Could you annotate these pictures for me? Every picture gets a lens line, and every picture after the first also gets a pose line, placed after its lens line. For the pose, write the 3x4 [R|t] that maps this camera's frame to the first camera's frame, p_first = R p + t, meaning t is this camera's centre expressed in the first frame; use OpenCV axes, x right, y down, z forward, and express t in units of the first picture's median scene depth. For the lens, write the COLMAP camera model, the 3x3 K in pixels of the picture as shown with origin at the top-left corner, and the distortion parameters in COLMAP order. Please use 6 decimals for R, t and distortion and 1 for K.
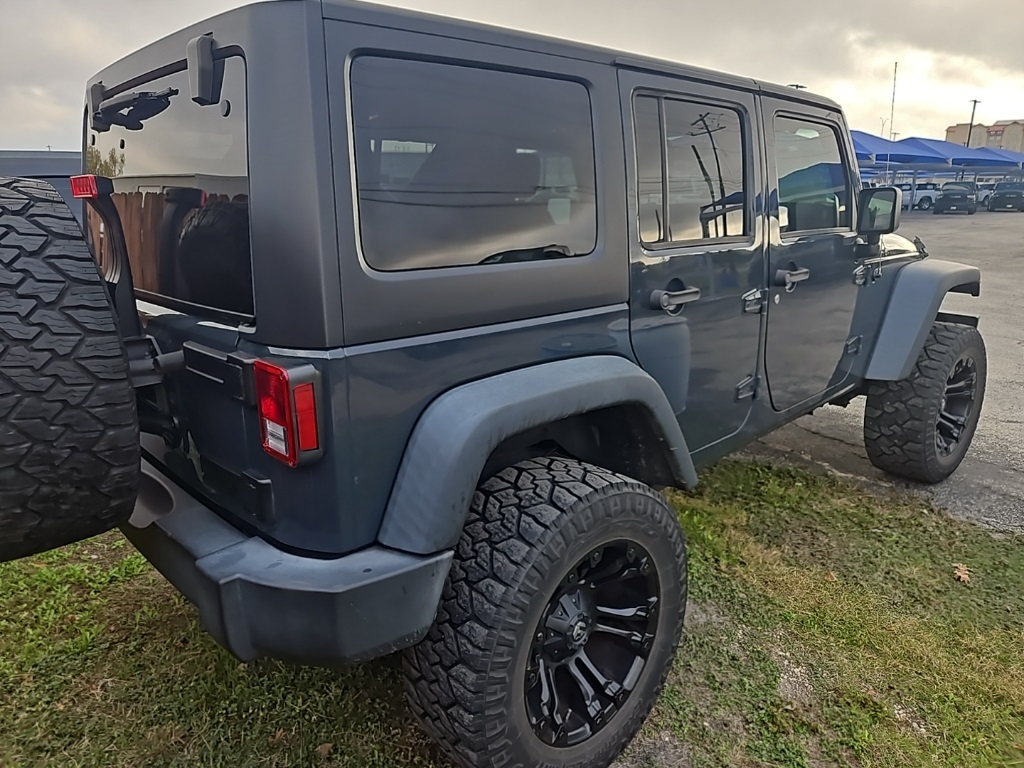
lens RADIAL K [[672.1, 0, 511.4], [0, 672.1, 384.8], [0, 0, 1]] dist [0.057916, -0.033129]
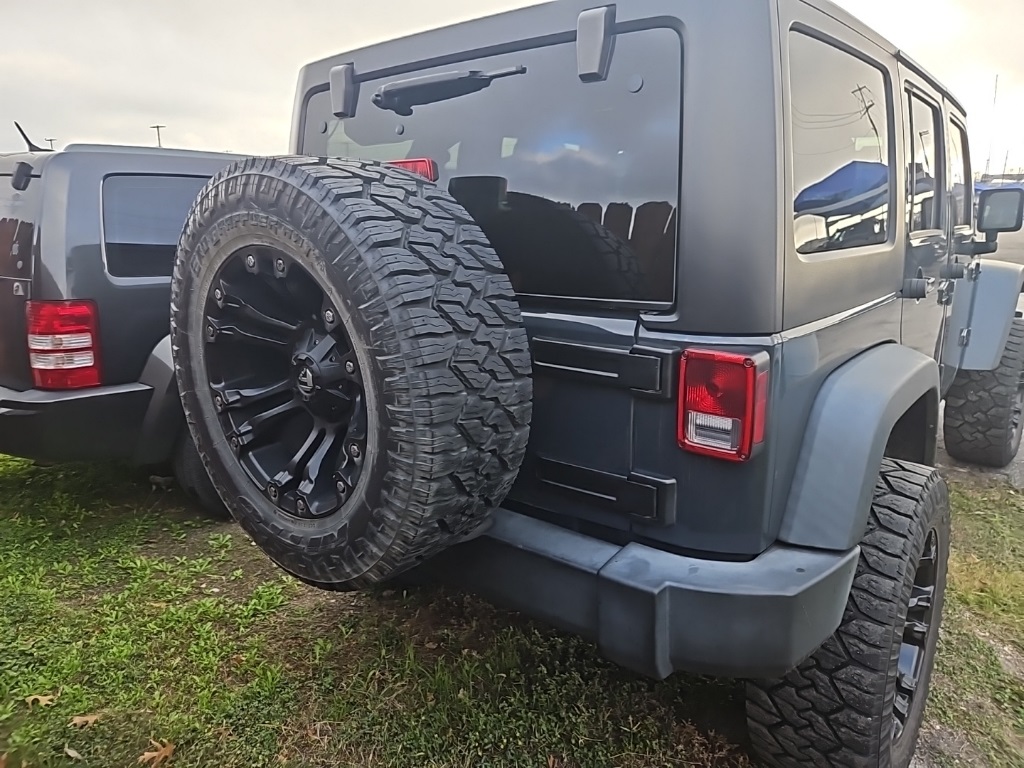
lens RADIAL K [[672.1, 0, 509.2], [0, 672.1, 378.5], [0, 0, 1]] dist [0.057916, -0.033129]
pose [[0.988800, -0.028808, 0.146437, -0.653857], [0.032553, 0.999200, -0.023239, 0.014573], [-0.145650, 0.027745, 0.988947, 0.102145]]
